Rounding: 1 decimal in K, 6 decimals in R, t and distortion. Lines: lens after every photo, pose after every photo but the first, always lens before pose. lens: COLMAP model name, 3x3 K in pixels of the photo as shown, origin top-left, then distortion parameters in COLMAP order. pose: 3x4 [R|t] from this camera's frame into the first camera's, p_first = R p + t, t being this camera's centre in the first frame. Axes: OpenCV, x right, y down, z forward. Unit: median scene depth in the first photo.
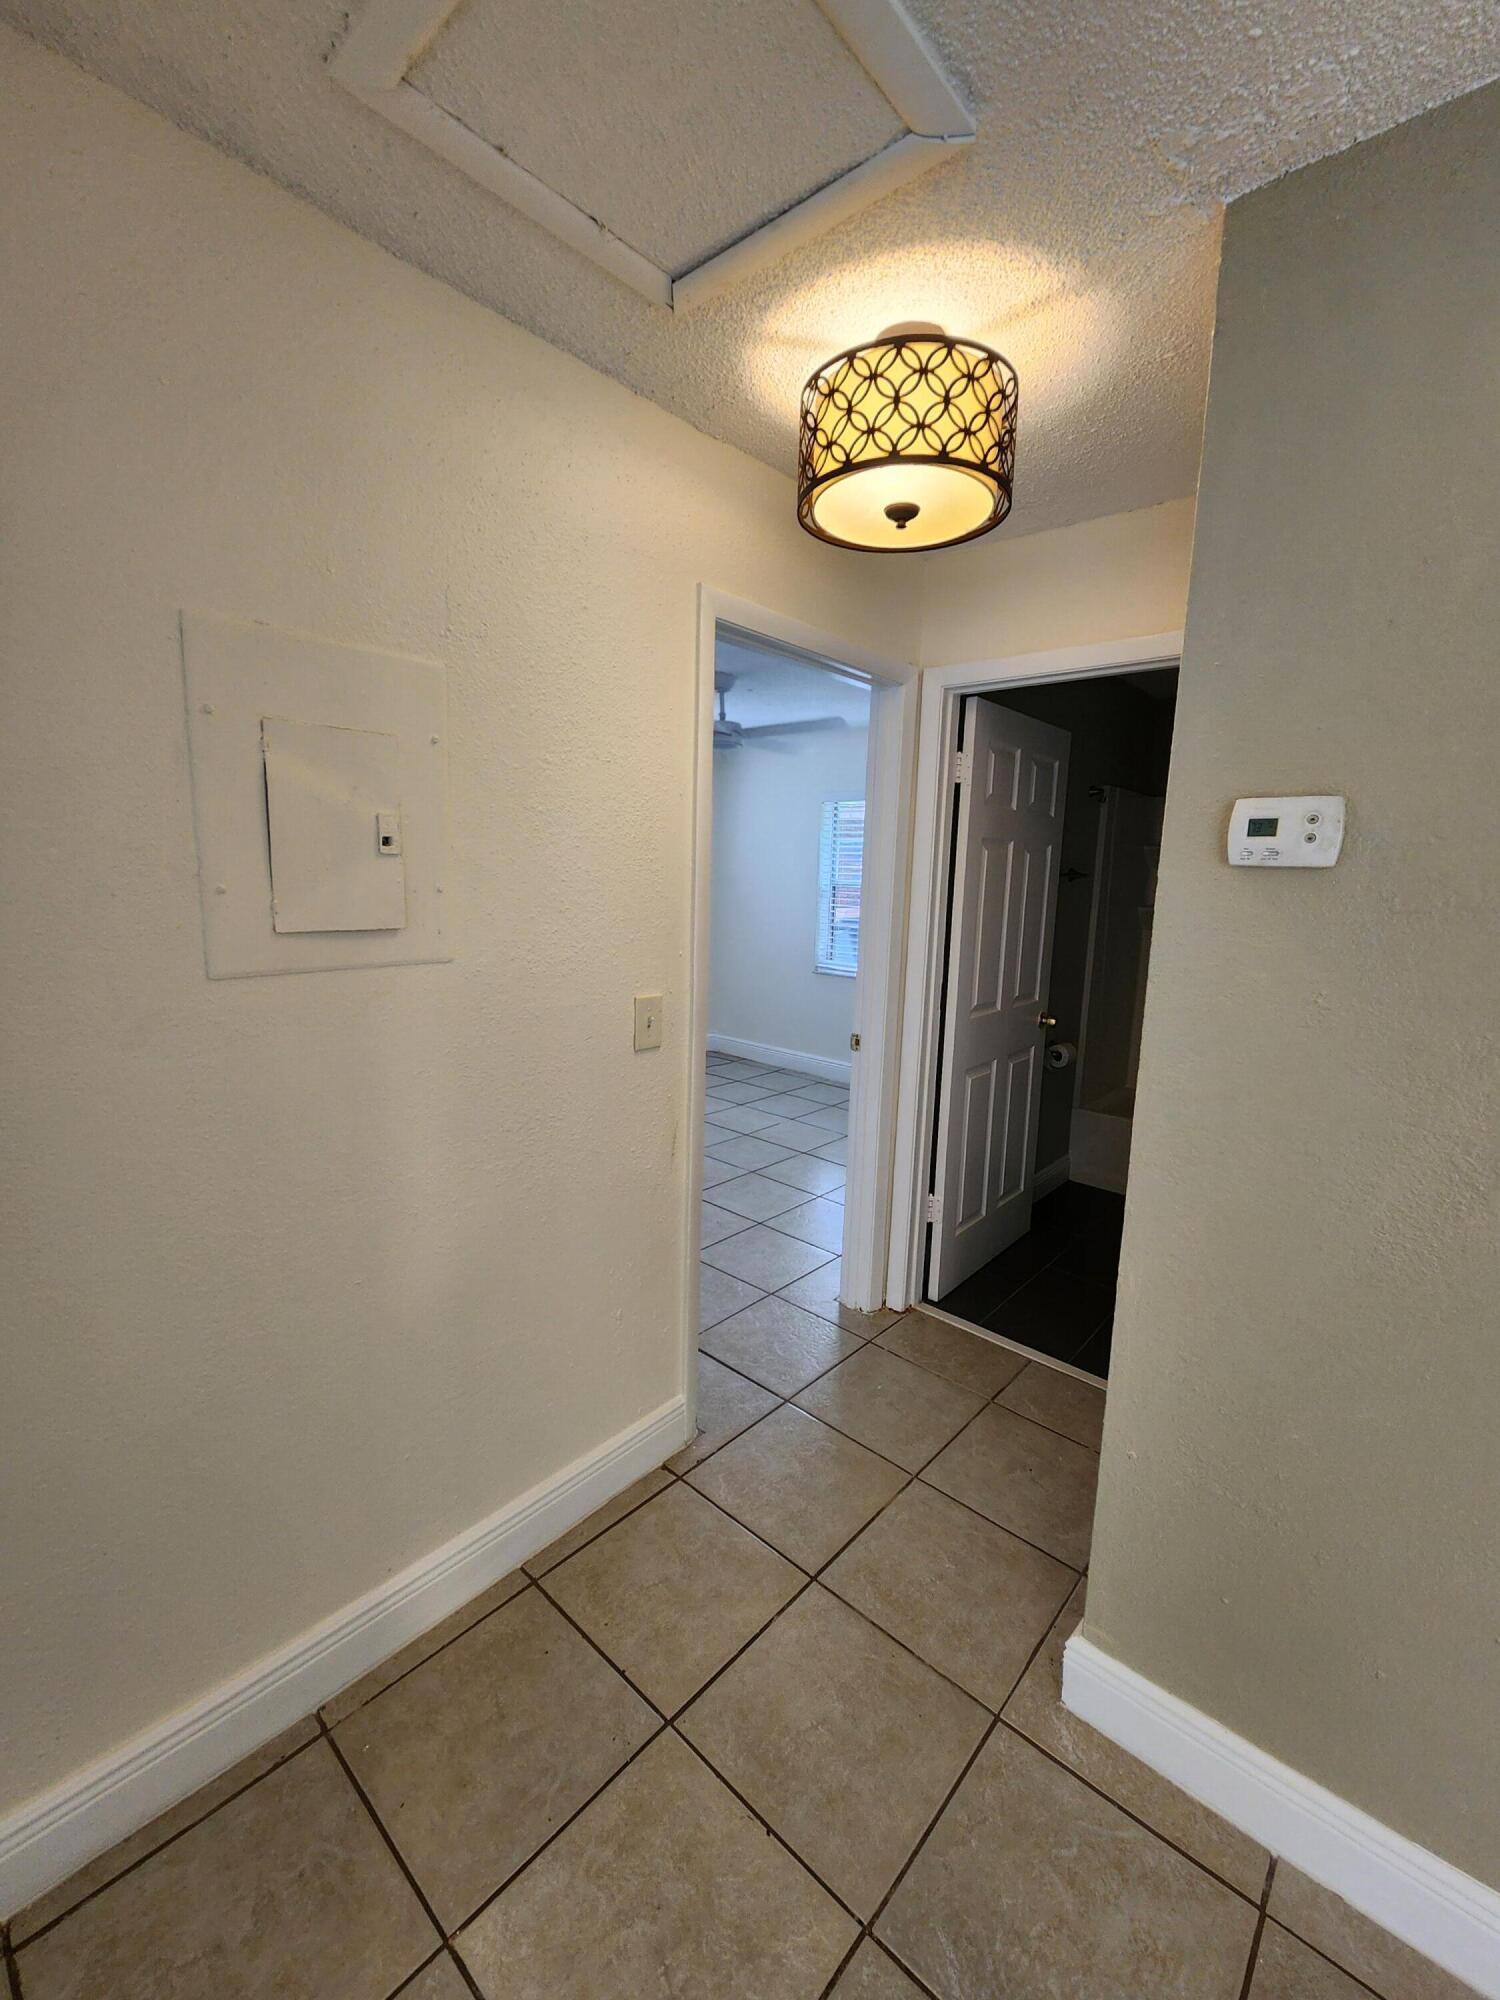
lens RADIAL K [[819.0, 0, 747.2], [0, 819.0, 987.9], [0, 0, 1]] dist [0.007676, -0.005160]
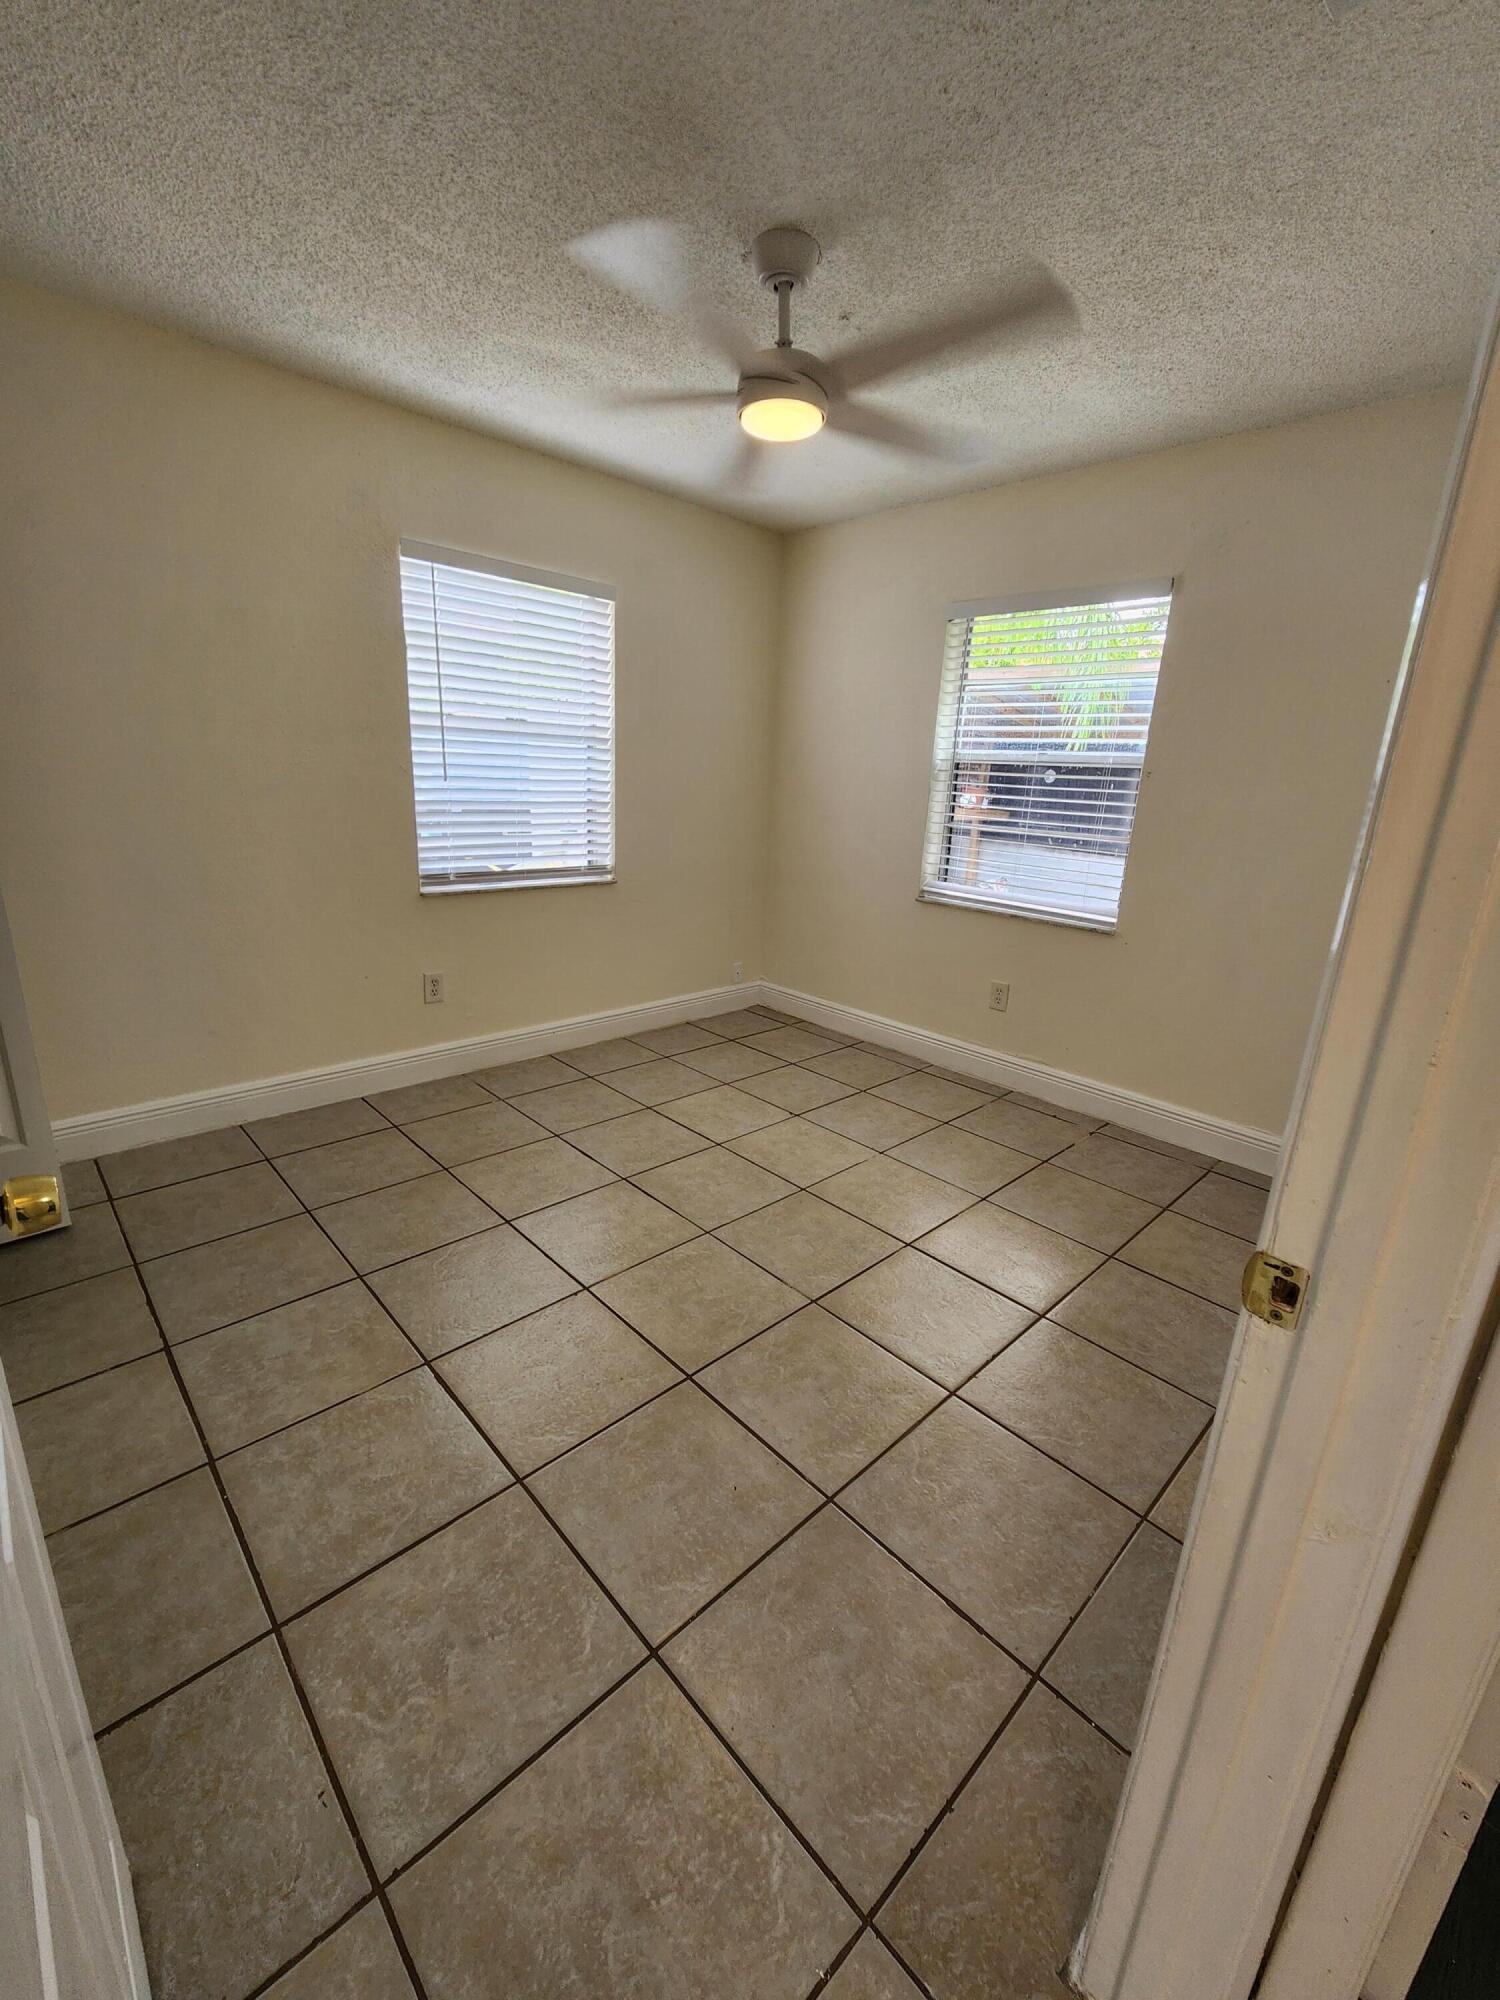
lens RADIAL K [[819.0, 0, 747.1], [0, 819.0, 1001.3], [0, 0, 1]] dist [0.007676, -0.005160]
pose [[0.996872, 0.035823, -0.070453, -0.015925], [-0.026472, 0.991234, 0.129441, -0.083162], [0.074473, -0.127171, 0.989081, 1.413327]]
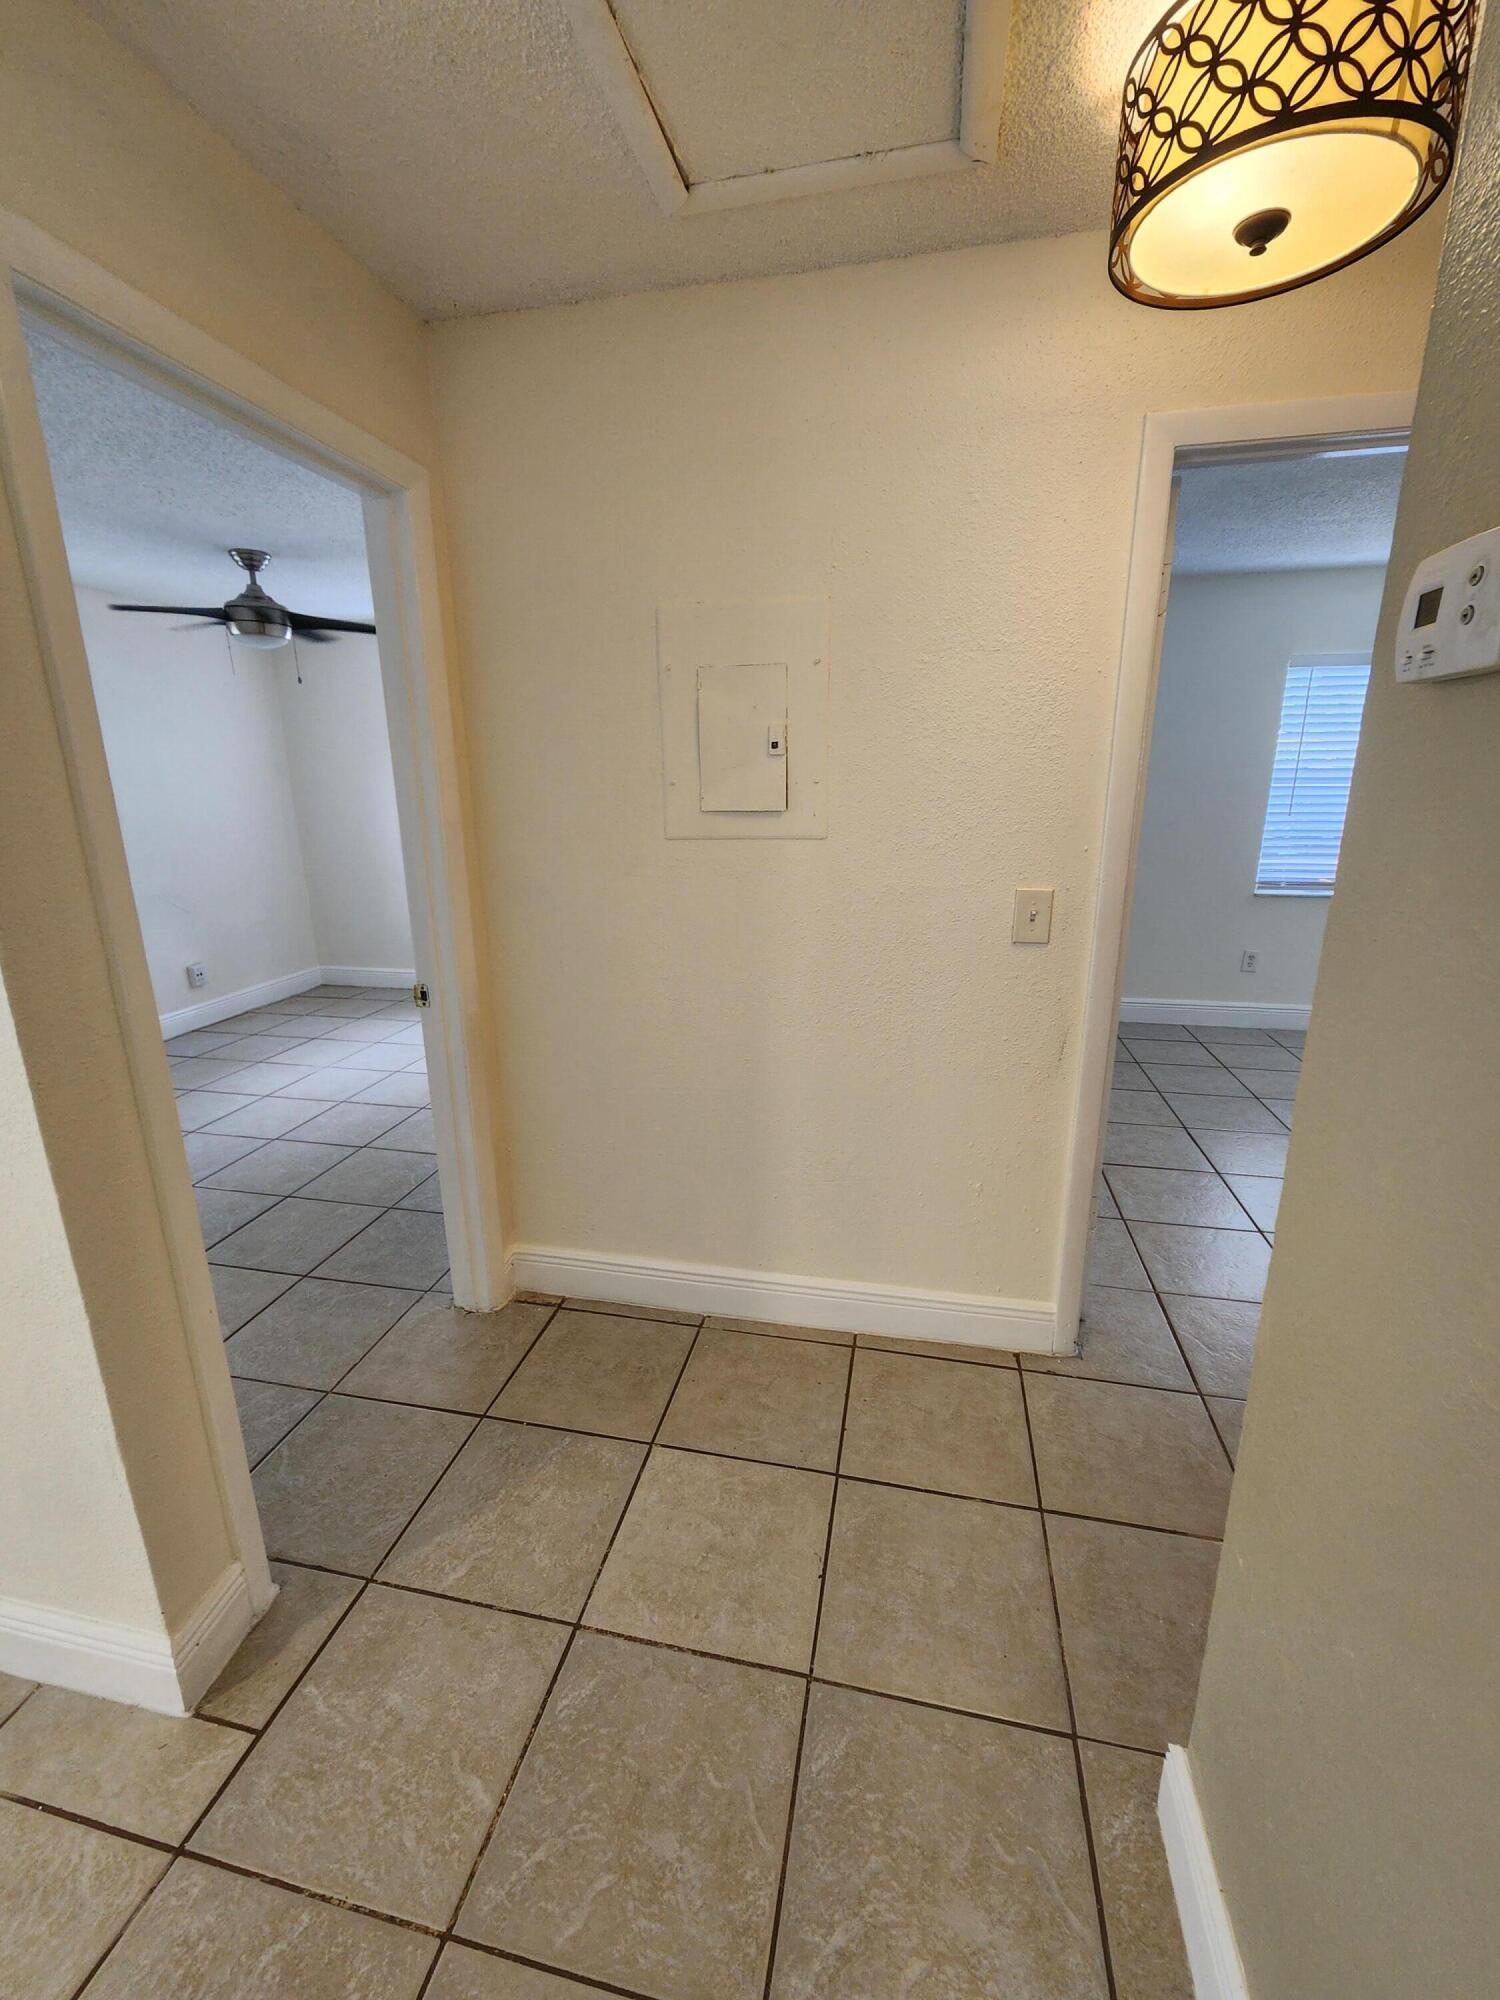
lens RADIAL K [[819.0, 0, 747.7], [0, 819.0, 990.4], [0, 0, 1]] dist [0.007676, -0.005160]
pose [[0.500248, 0.183770, -0.846157, 0.724977], [-0.100146, 0.982940, 0.154270, 0.014900], [0.860072, 0.007566, 0.510117, 0.256815]]
